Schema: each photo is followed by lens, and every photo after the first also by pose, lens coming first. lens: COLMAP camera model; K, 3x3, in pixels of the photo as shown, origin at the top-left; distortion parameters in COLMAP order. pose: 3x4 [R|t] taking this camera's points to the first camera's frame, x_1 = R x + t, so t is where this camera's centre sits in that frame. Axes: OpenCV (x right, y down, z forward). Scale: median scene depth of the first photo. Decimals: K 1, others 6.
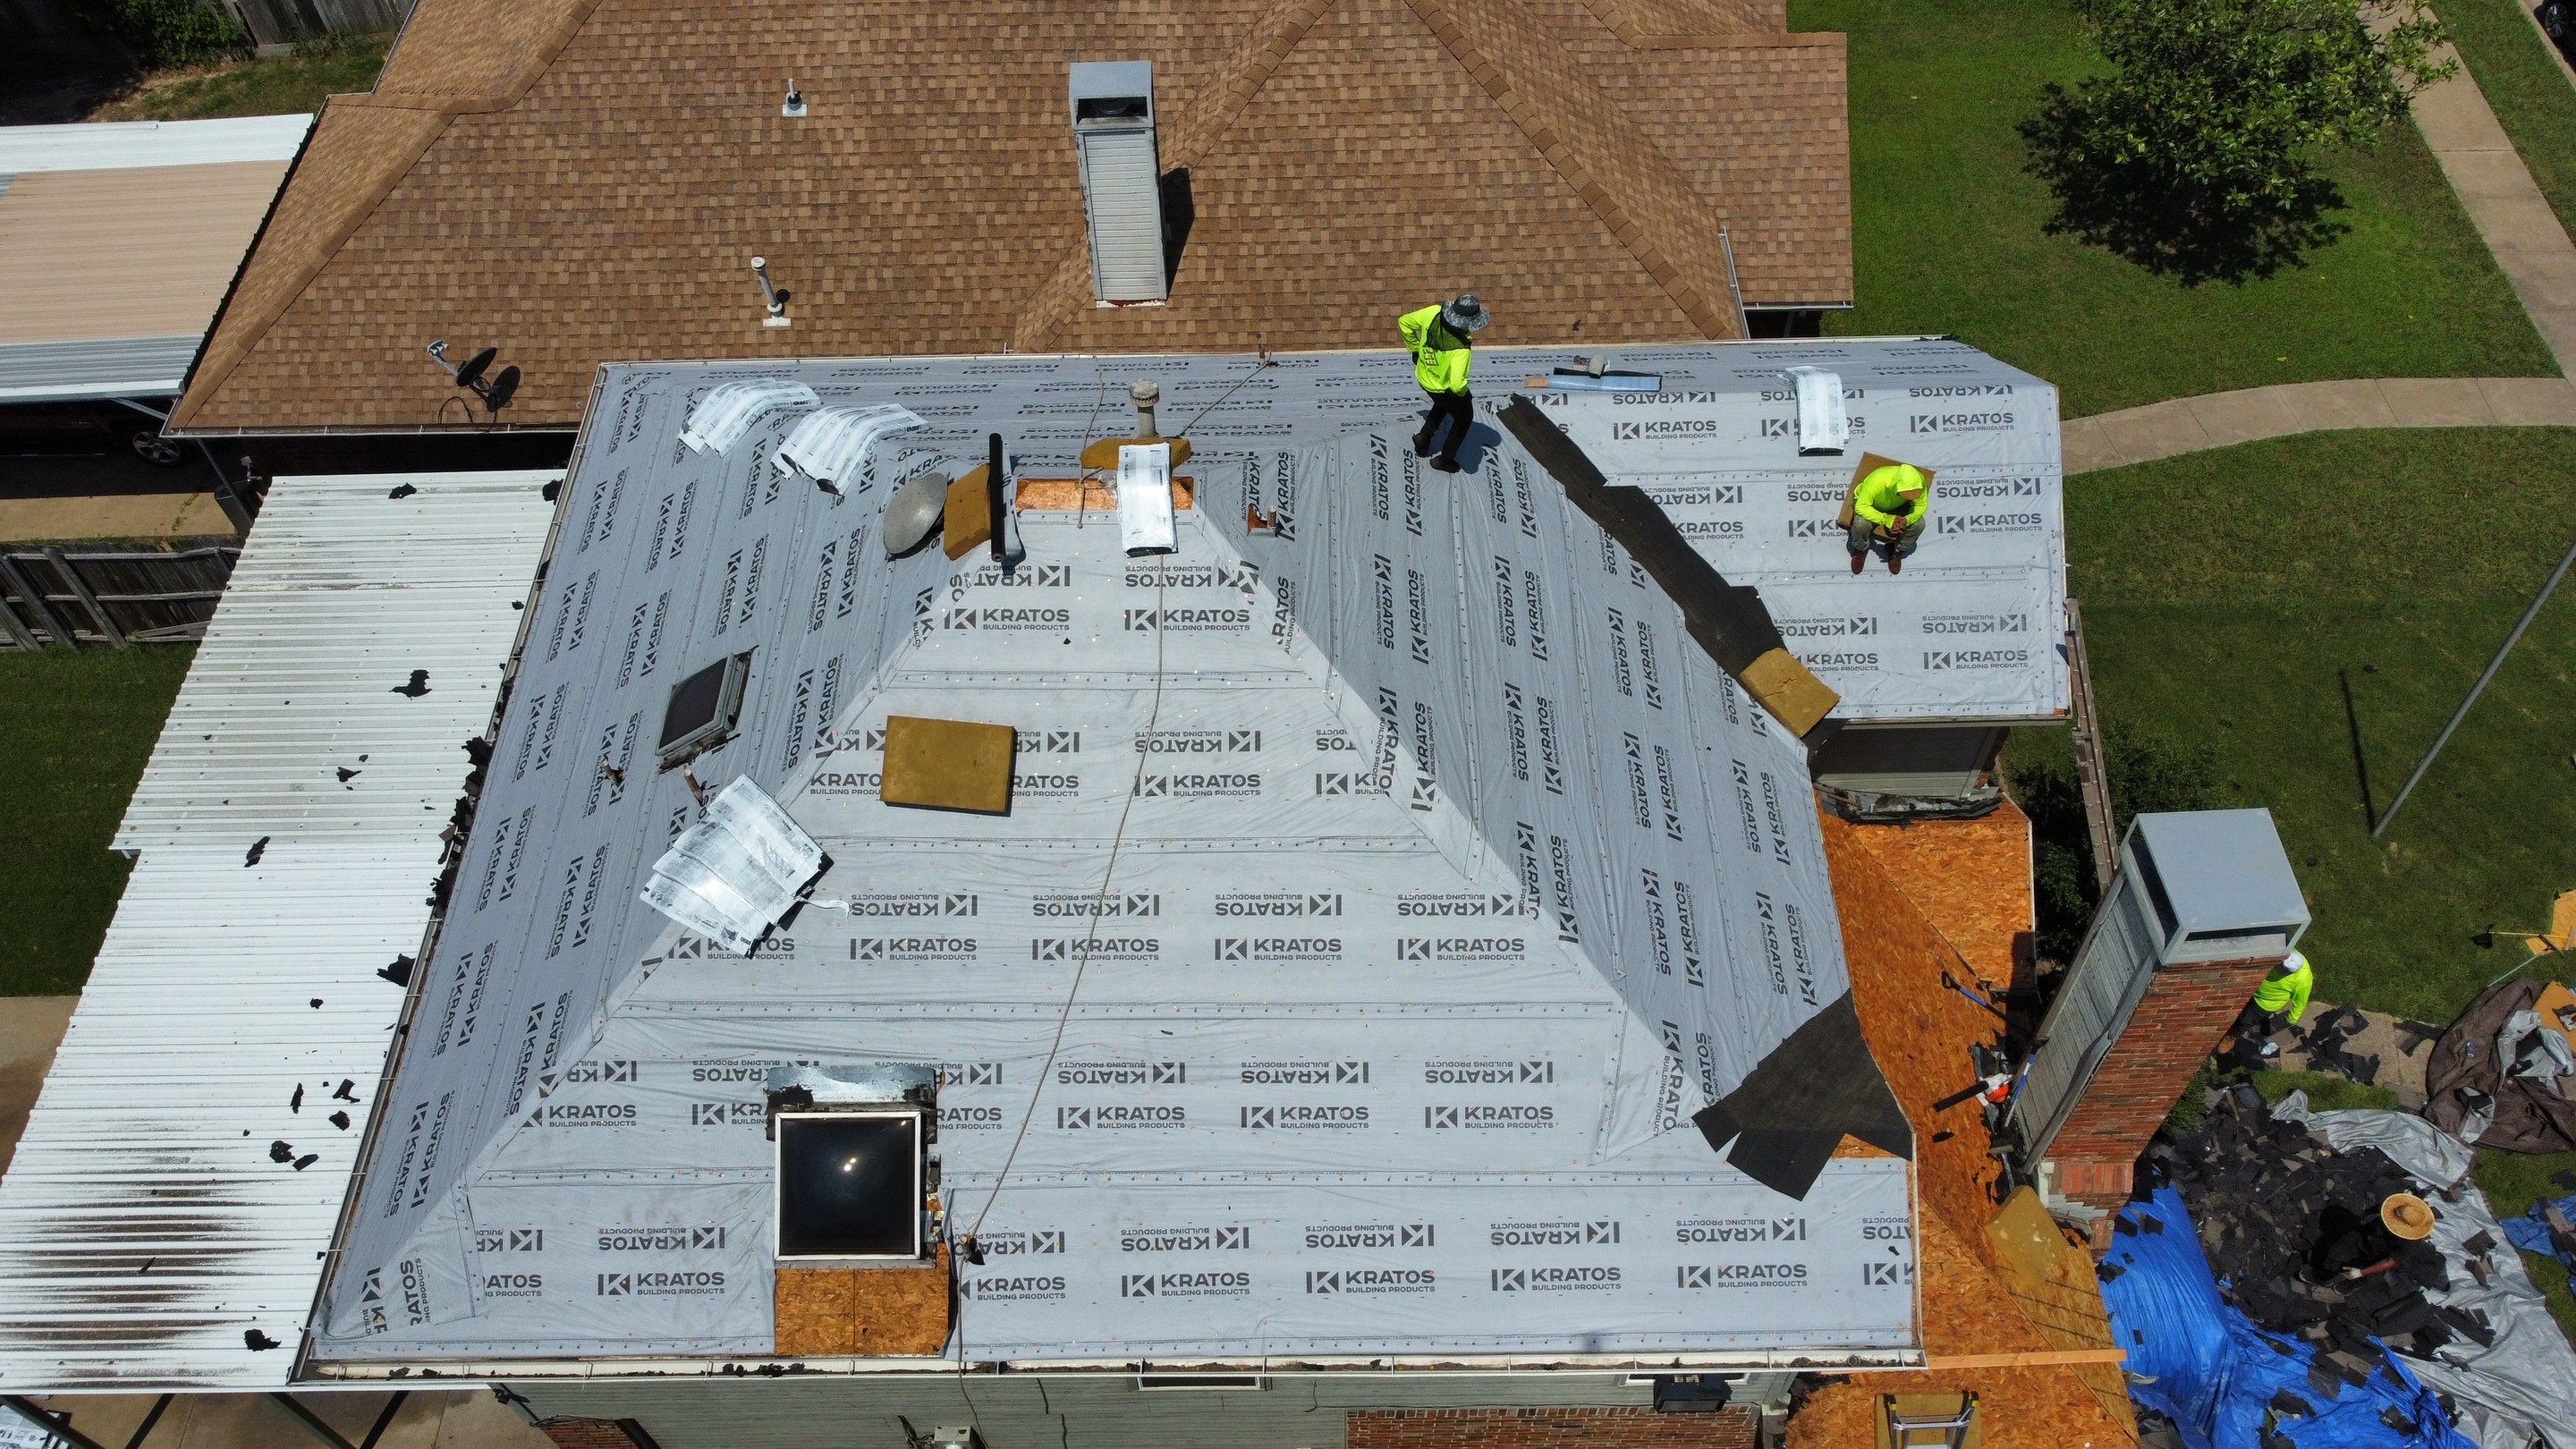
lens RADIAL K [[1936.0, 0, 1288.1], [0, 1936.0, 735.2], [0, 0, 1]] dist [0.004633, -0.010042]
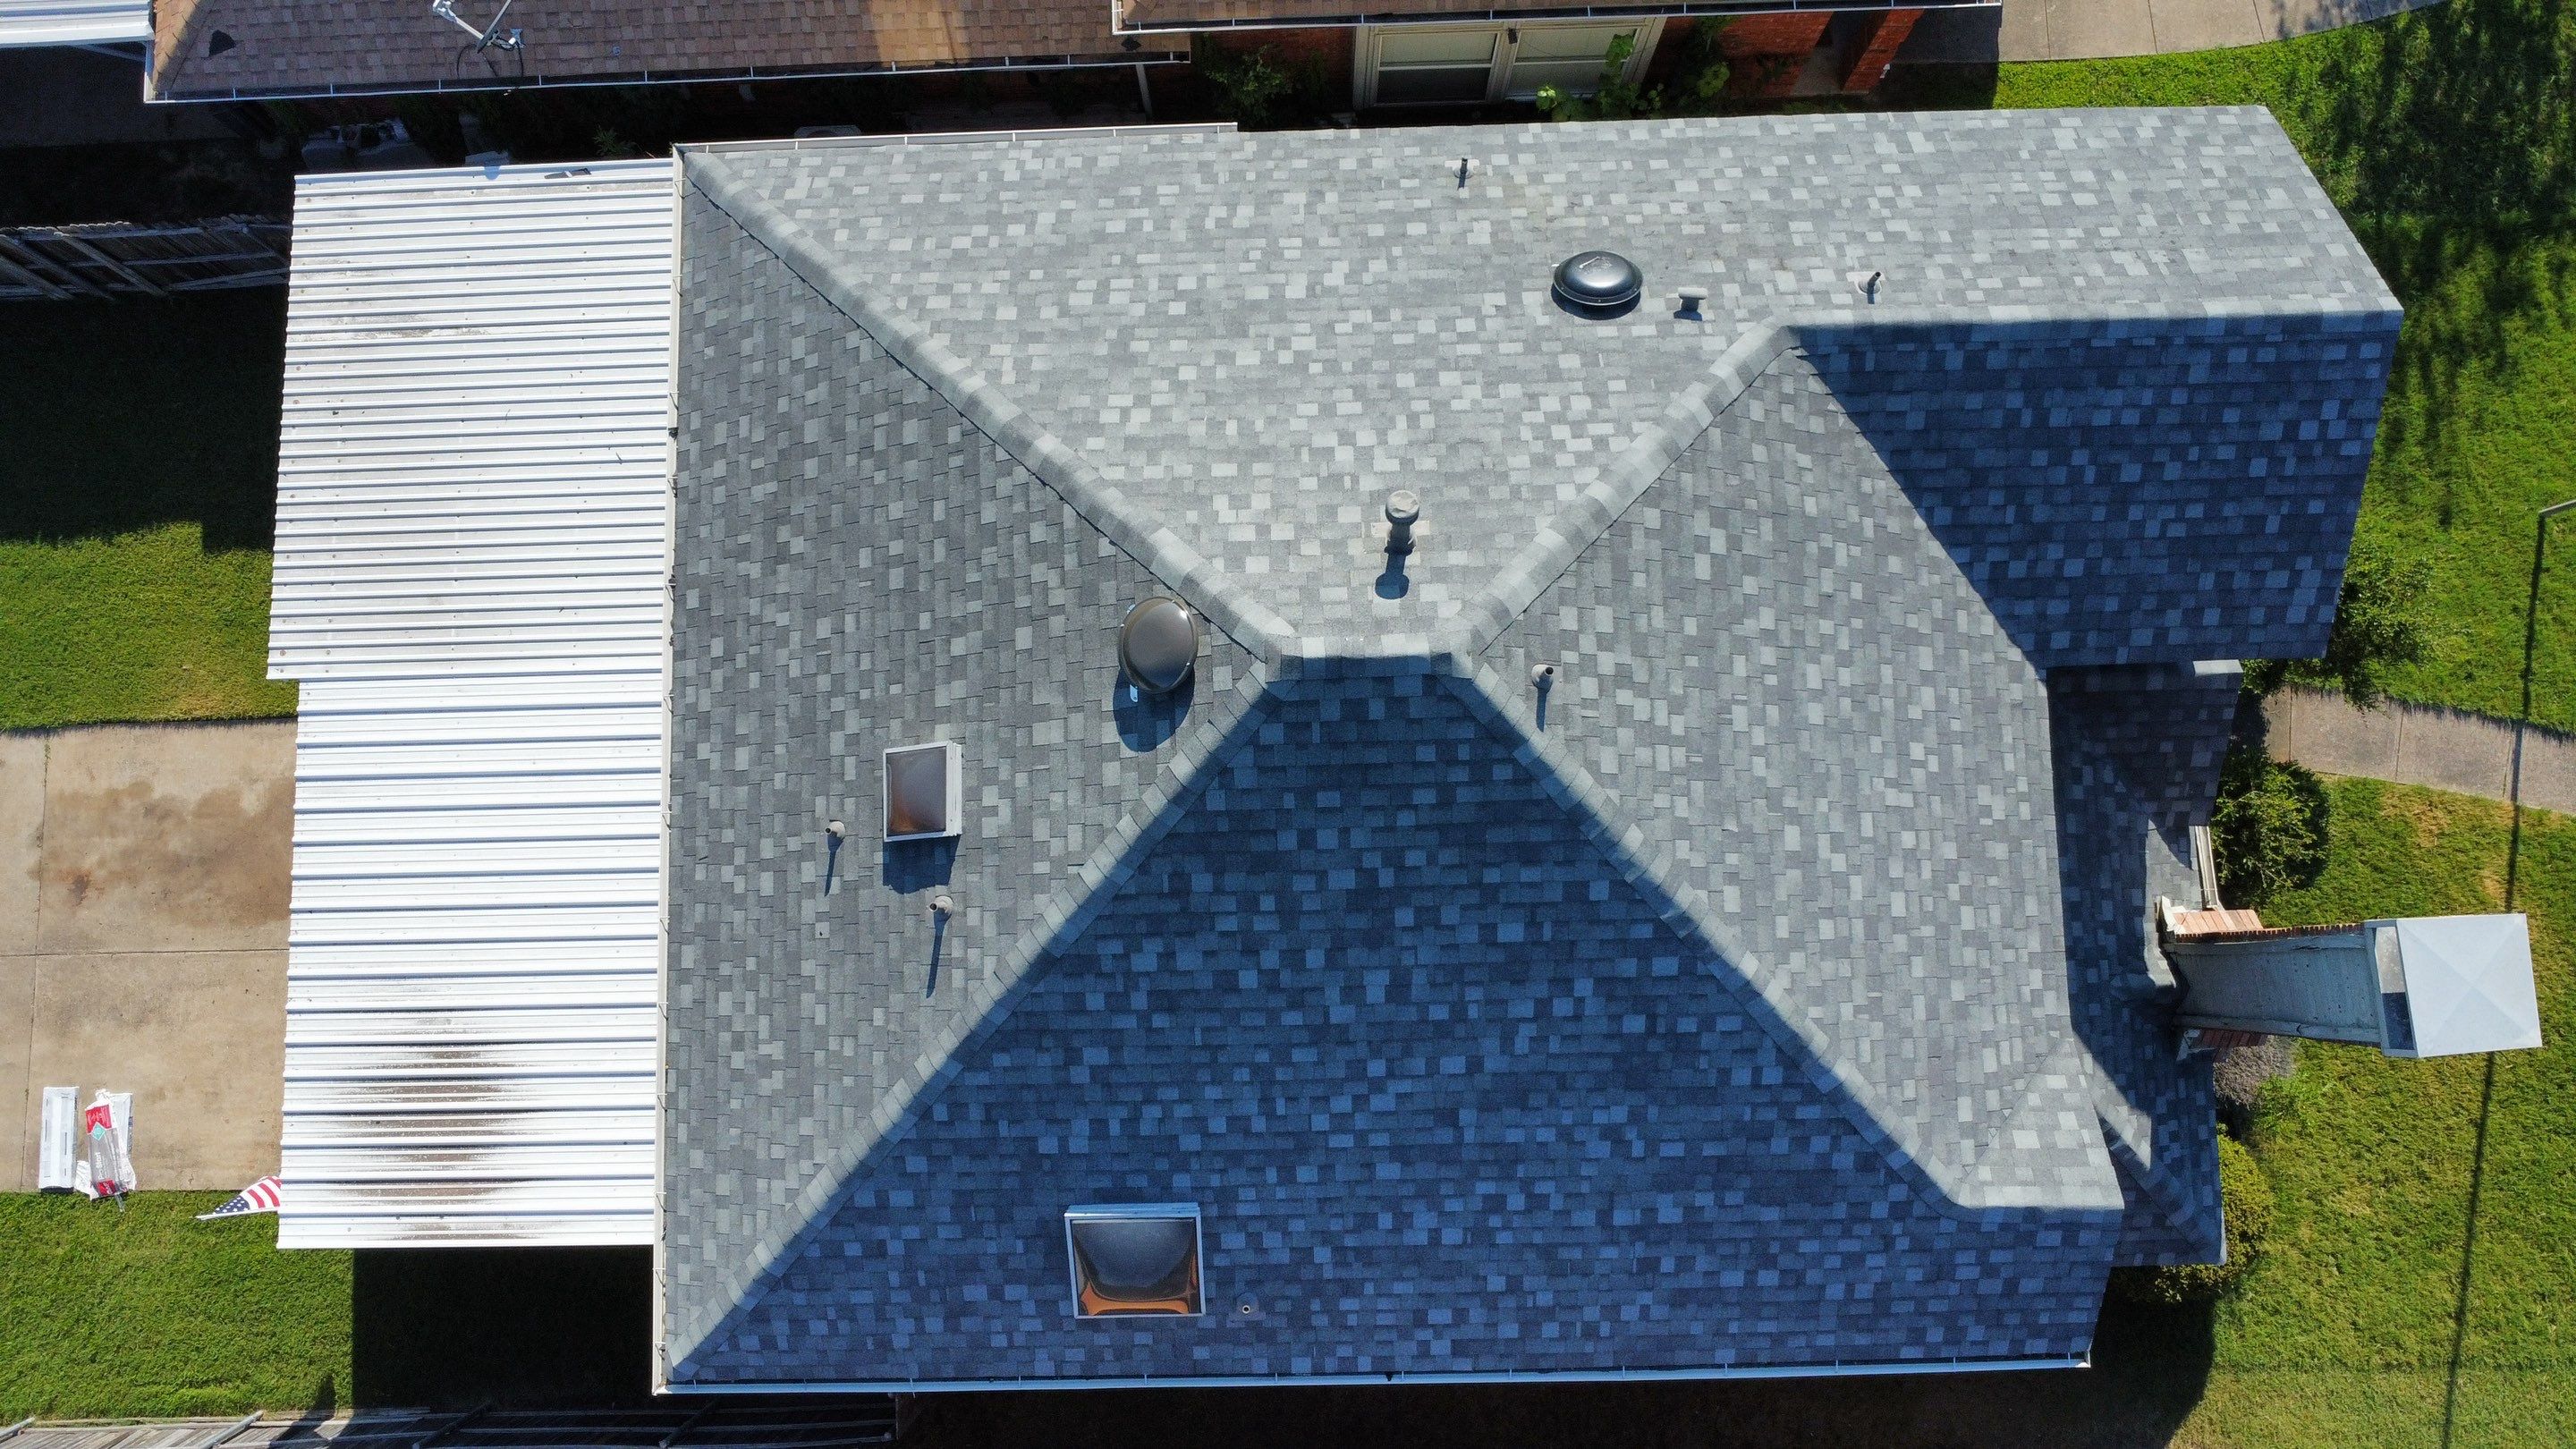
lens RADIAL K [[1882.4, 0, 1274.0], [0, 1882.4, 711.6], [0, 0, 1]] dist [-0.022440, -0.025118]
pose [[0.999772, -0.021074, 0.003316, -0.119825], [0.016758, 0.871999, 0.489221, -0.449834], [-0.013202, -0.489054, 0.872153, 0.188786]]
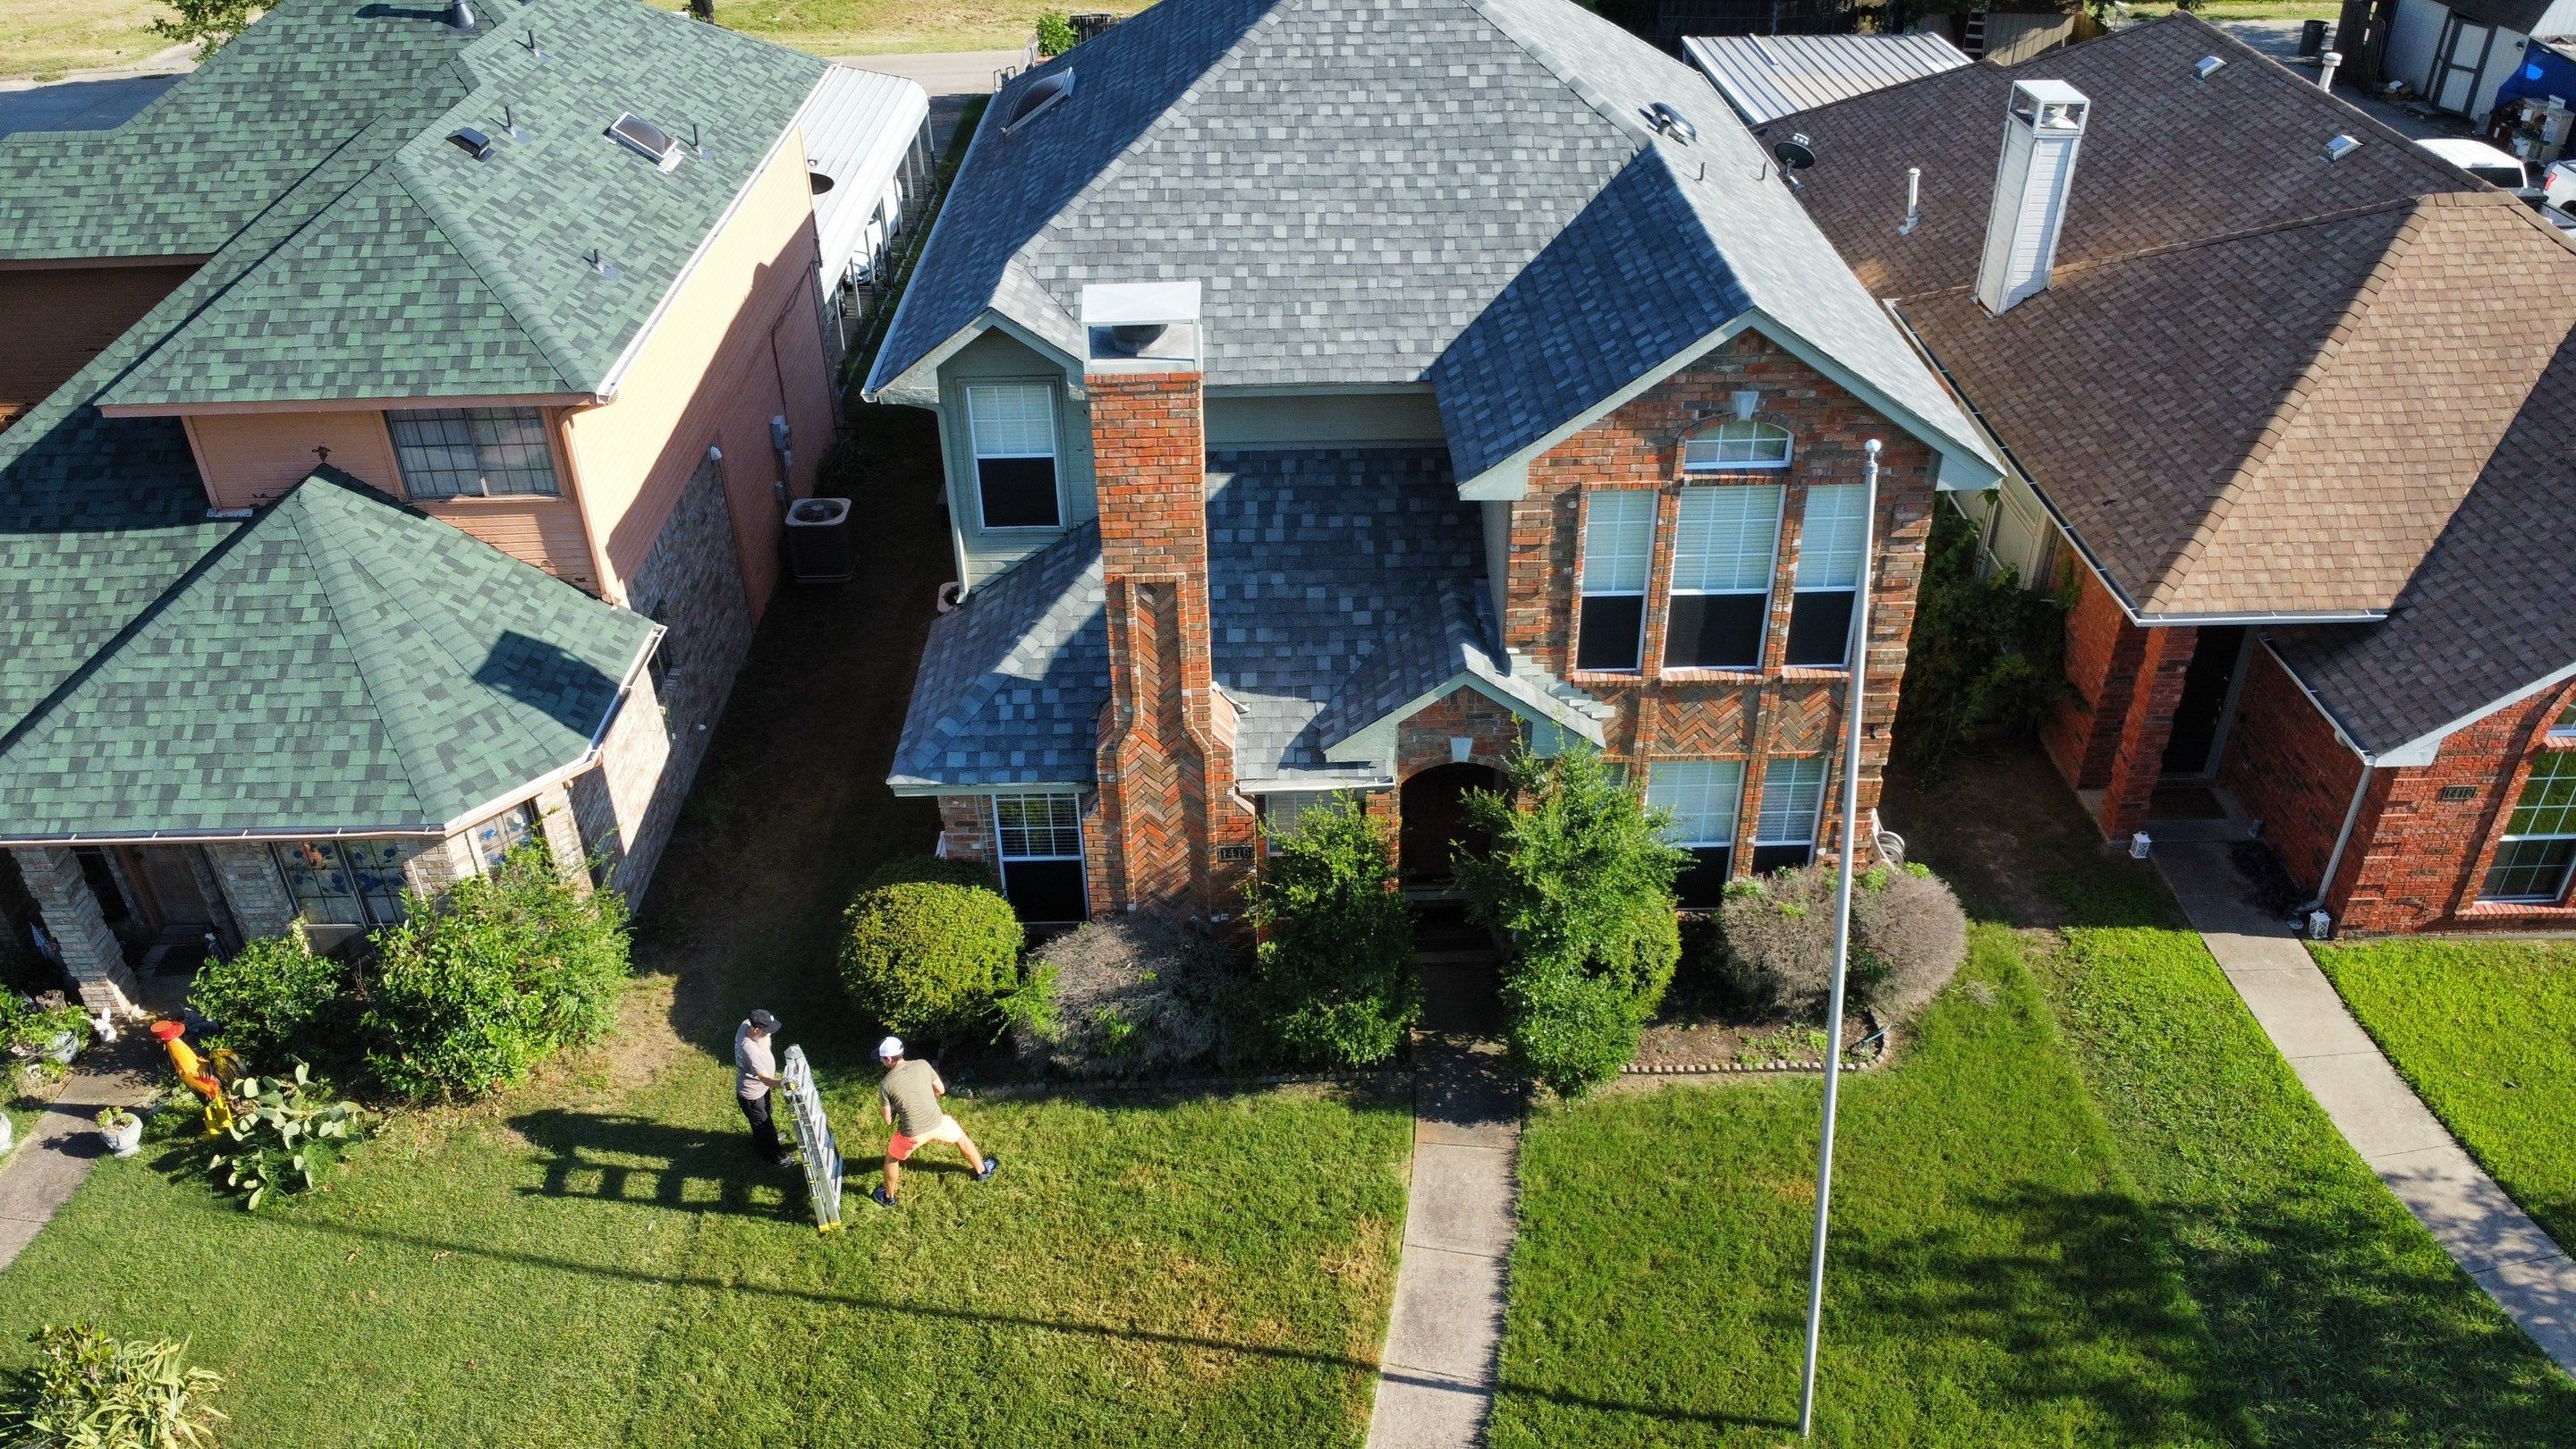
lens RADIAL K [[1882.4, 0, 1274.0], [0, 1882.4, 711.6], [0, 0, 1]] dist [-0.022440, -0.025118]
pose [[0.009030, 0.562559, -0.826708, 1.292481], [-0.788196, 0.512768, 0.340319, -0.209135], [0.615359, 0.648534, 0.448037, 0.581784]]
